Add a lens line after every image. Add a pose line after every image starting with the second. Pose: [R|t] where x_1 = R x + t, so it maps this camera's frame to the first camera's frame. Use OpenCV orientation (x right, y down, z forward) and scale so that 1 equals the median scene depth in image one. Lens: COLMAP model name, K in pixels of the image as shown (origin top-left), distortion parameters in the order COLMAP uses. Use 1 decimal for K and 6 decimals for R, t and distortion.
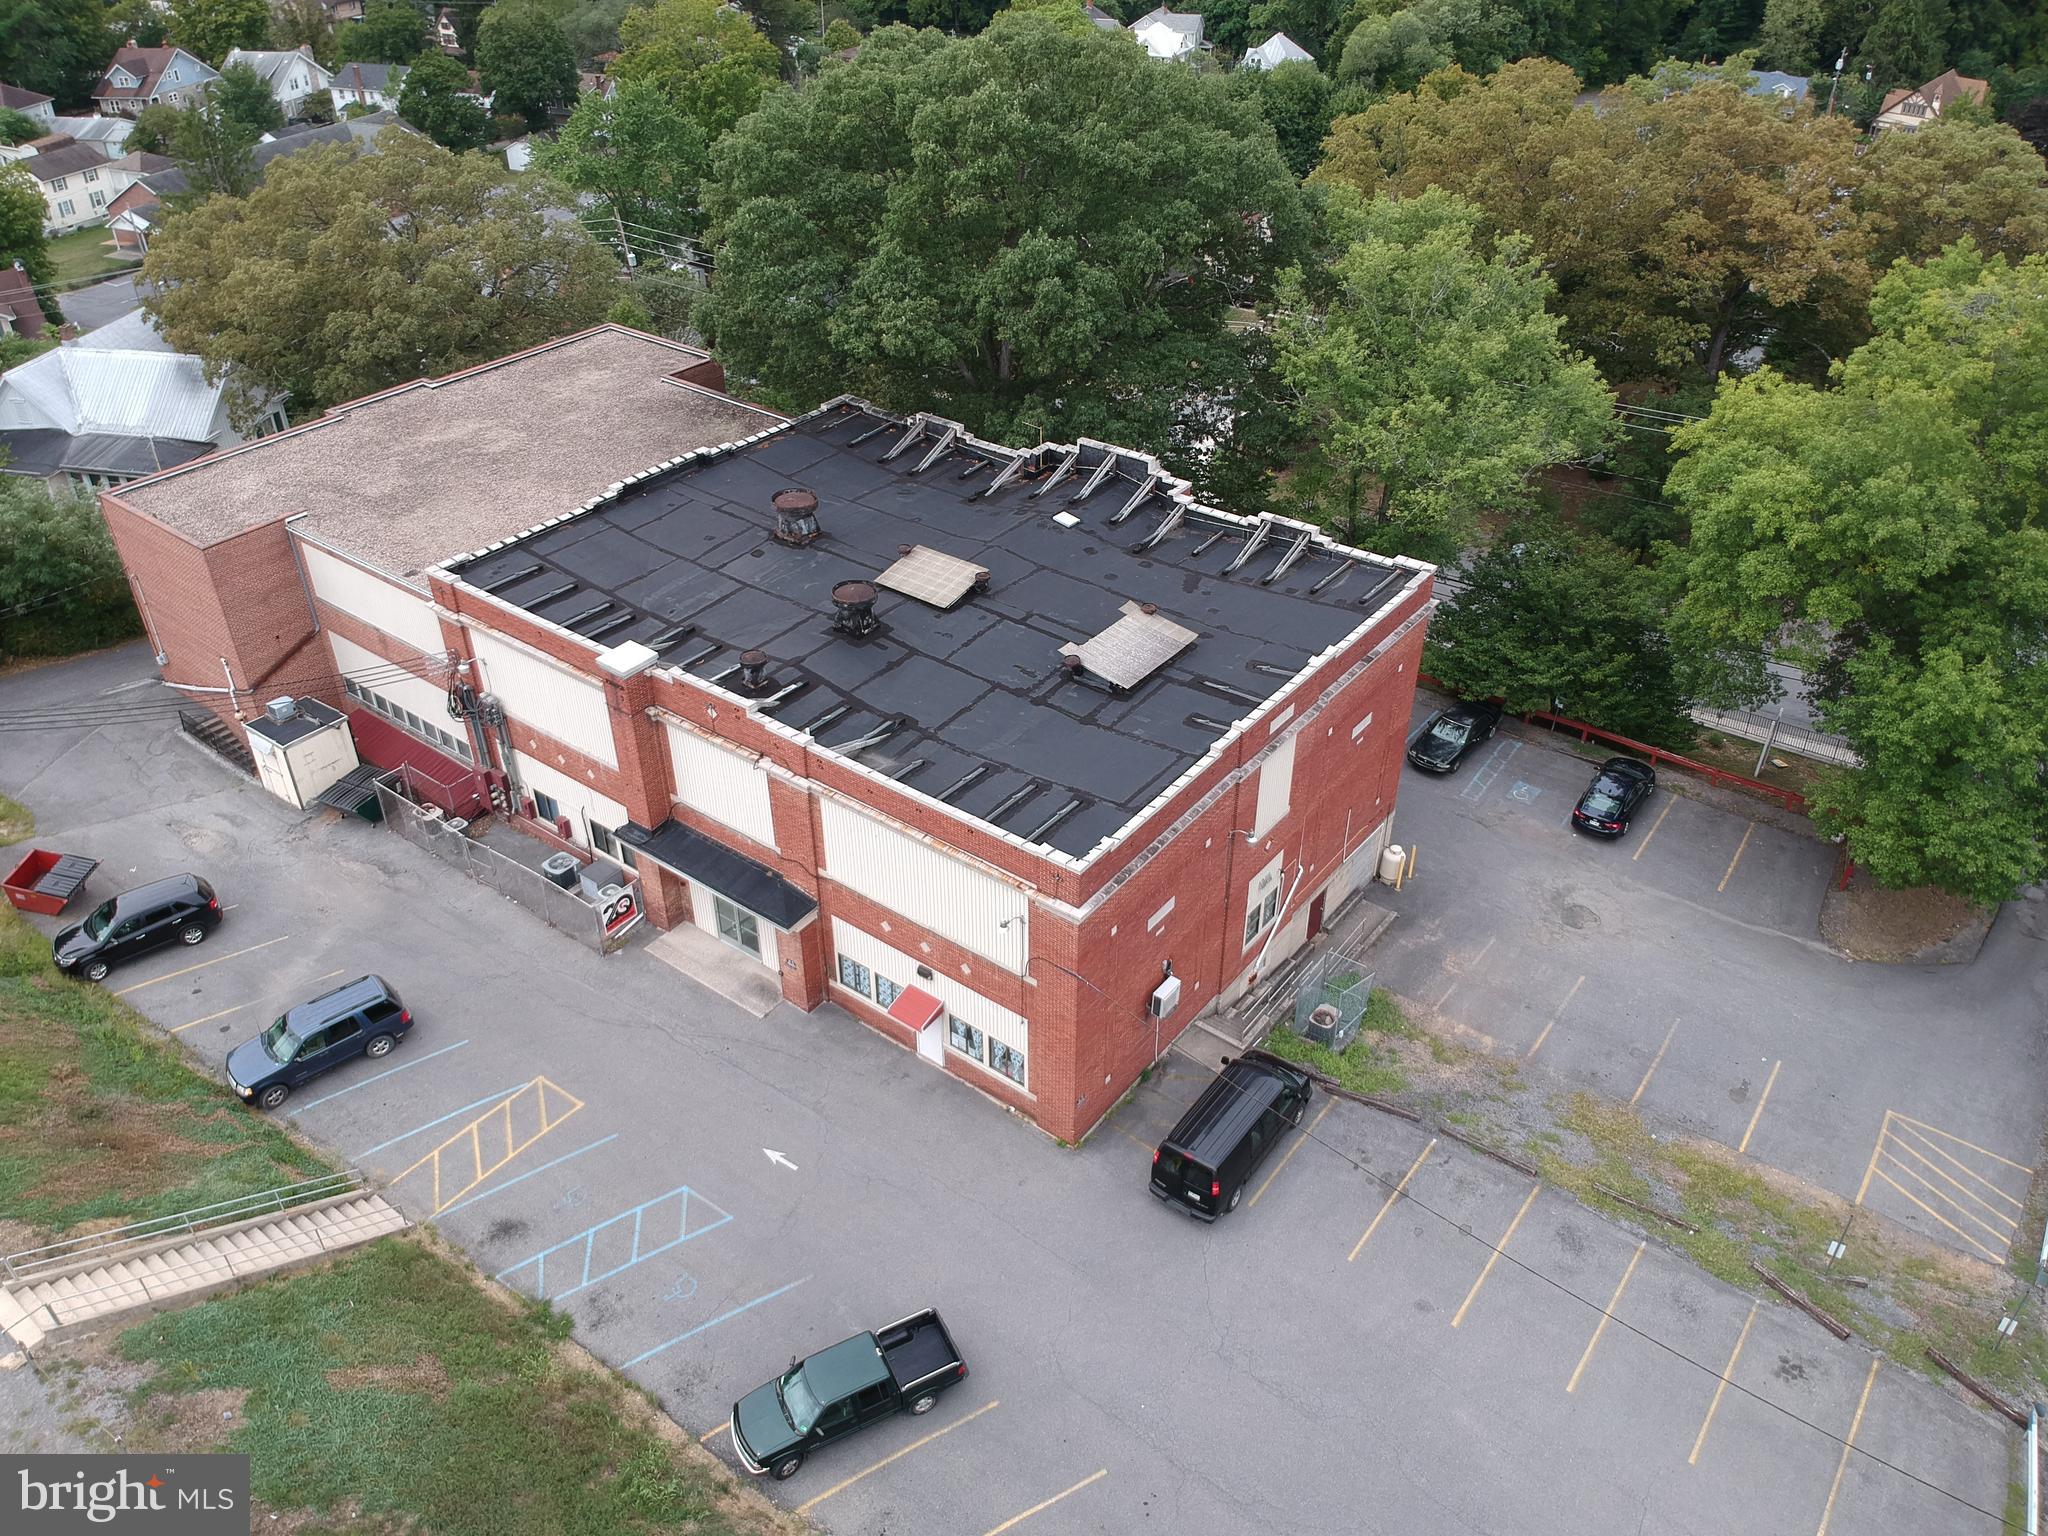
lens RADIAL K [[1503.3, 0, 1018.3], [0, 1503.3, 759.1], [0, 0, 1]] dist [0.072110, -0.141611]
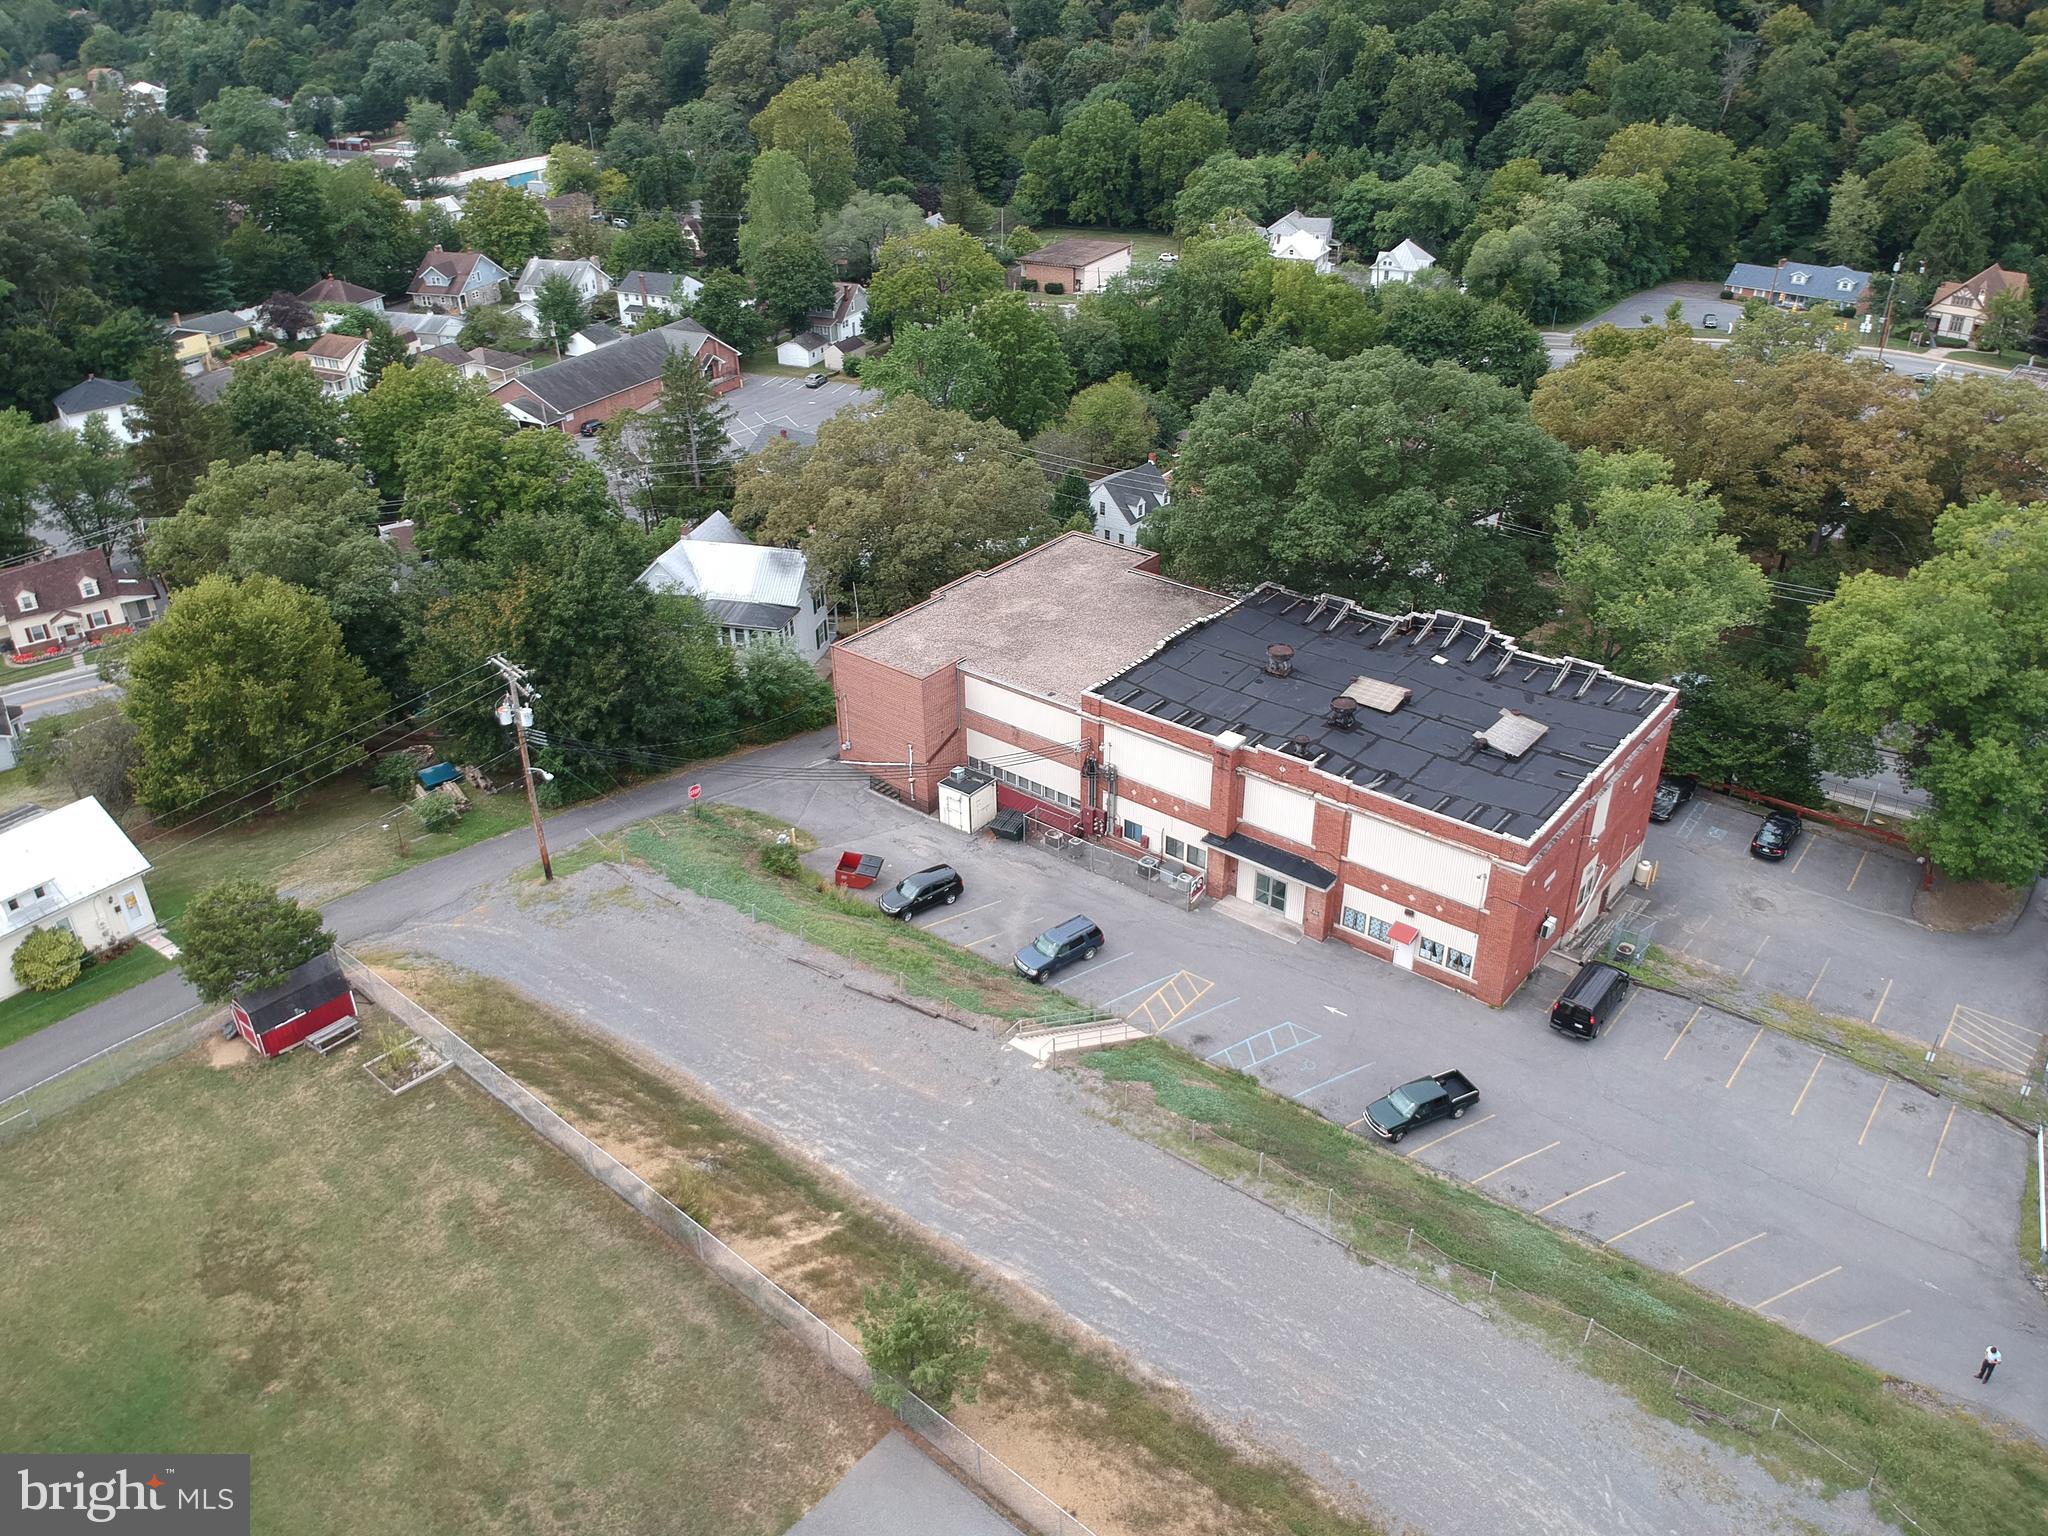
lens RADIAL K [[1503.3, 0, 1004.3], [0, 1503.3, 781.1], [0, 0, 1]] dist [0.072110, -0.141611]
pose [[0.999179, 0.005648, -0.040124, -0.390365], [-0.008259, 0.997838, -0.065201, 0.087833], [0.039669, 0.065479, 0.997065, -0.685550]]
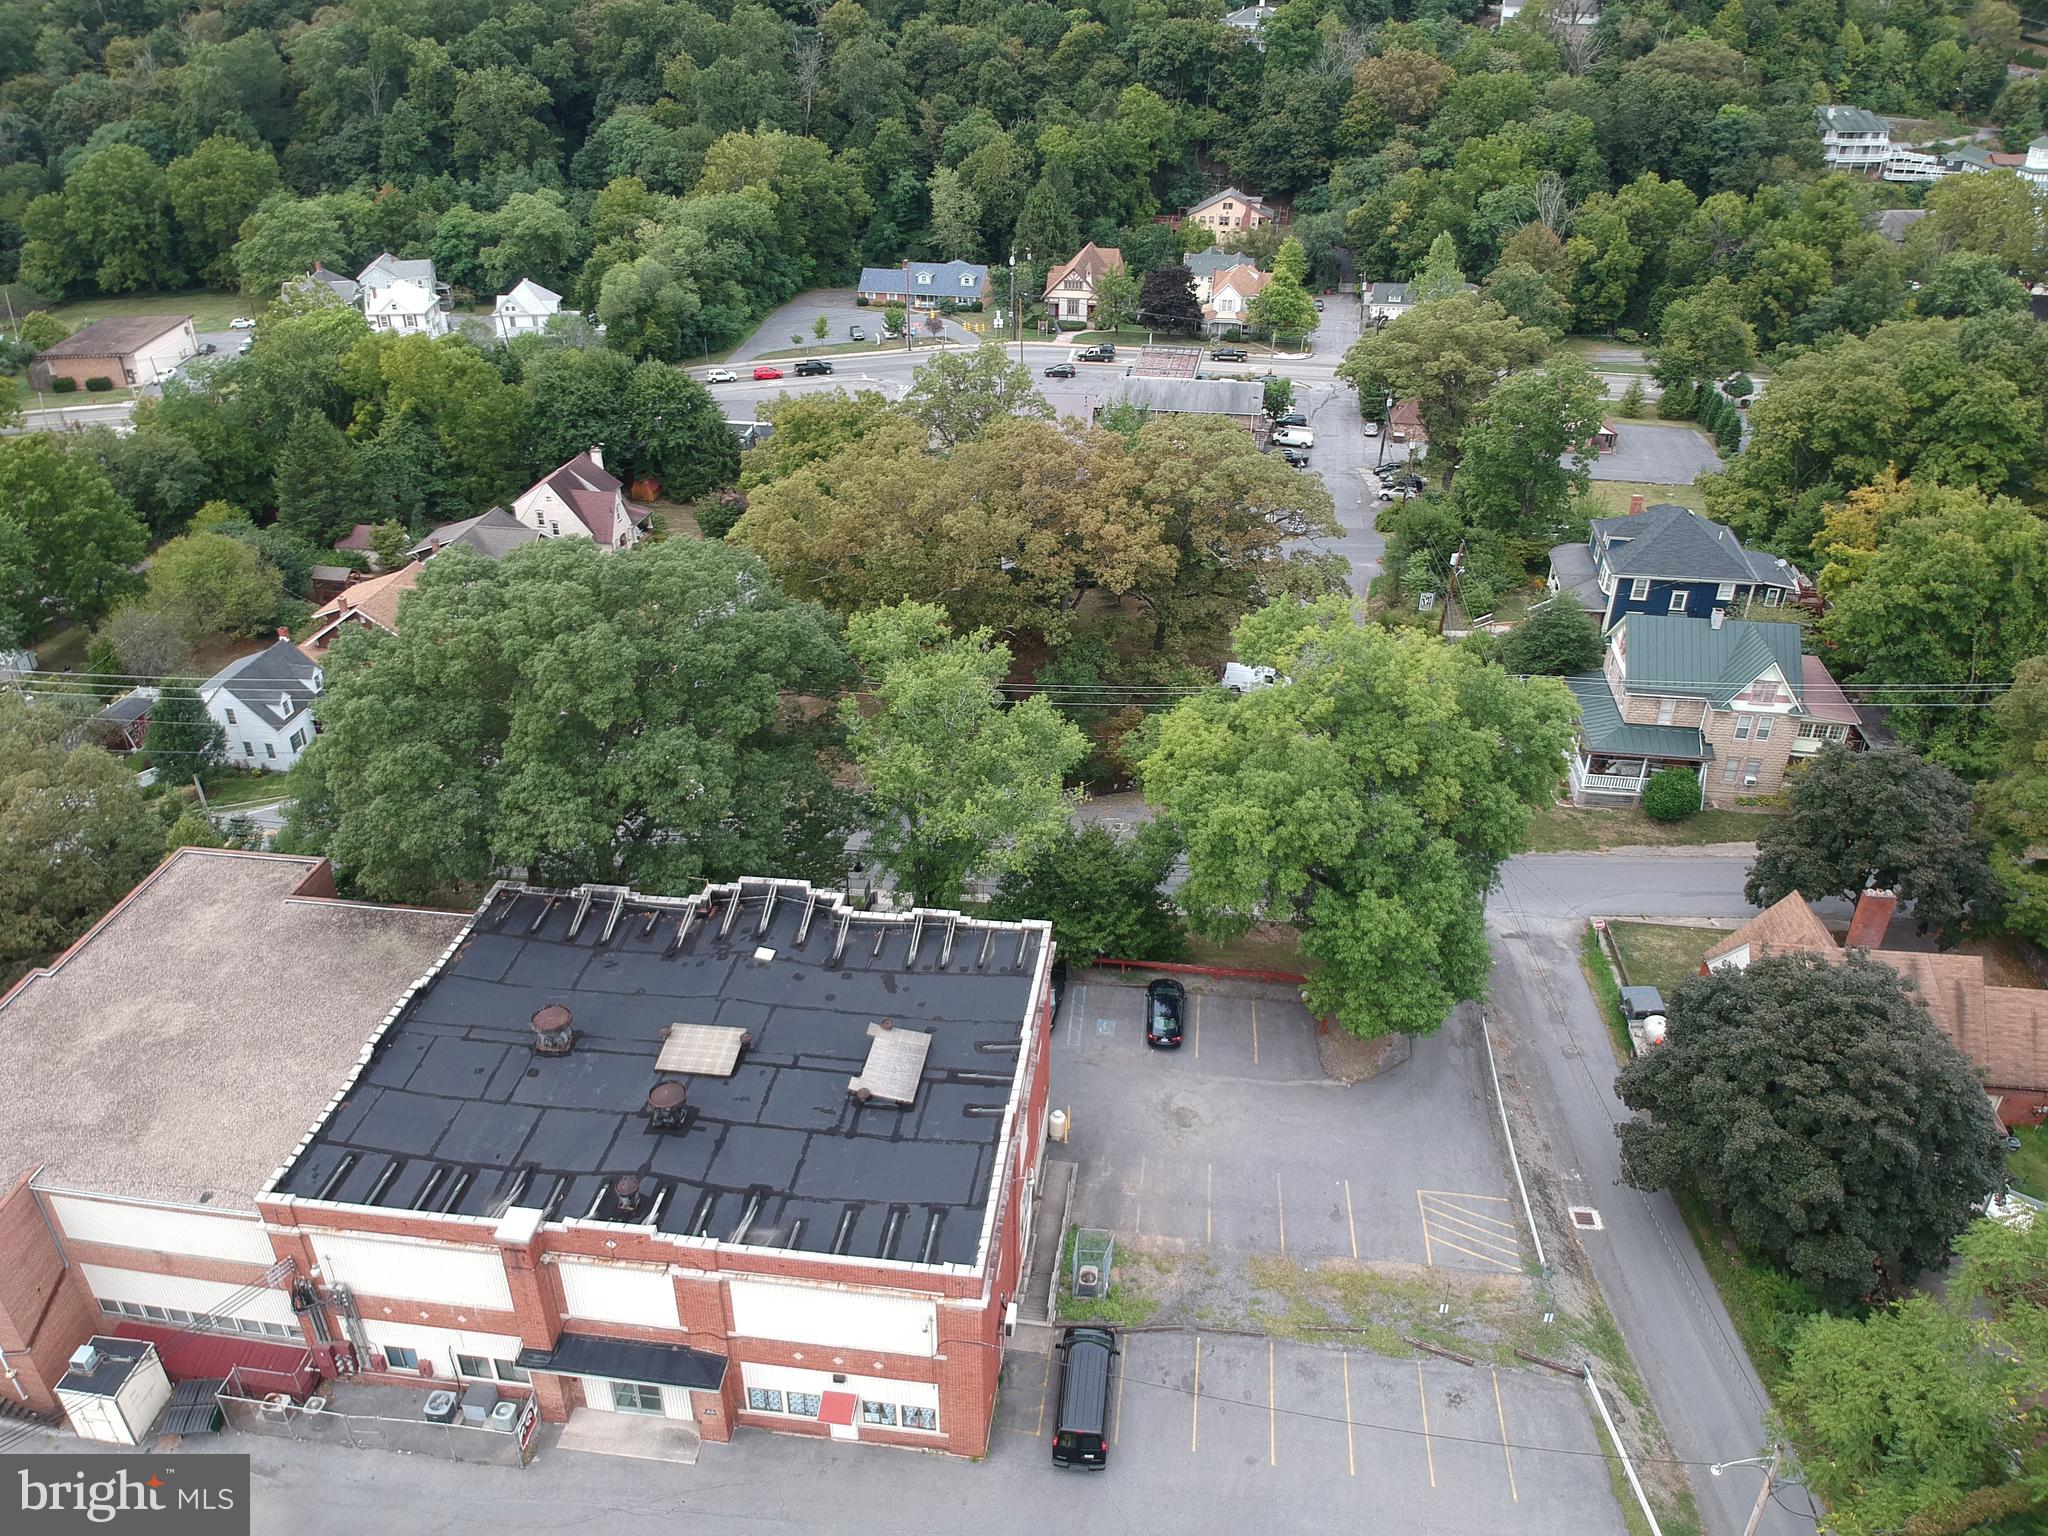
lens RADIAL K [[1503.3, 0, 1024.5], [0, 1503.3, 764.3], [0, 0, 1]] dist [0.072110, -0.141611]
pose [[0.866200, -0.249056, 0.433208, -0.291047], [0.275361, 0.961338, 0.002098, -0.262726], [-0.416982, 0.117471, 0.901292, -0.238631]]
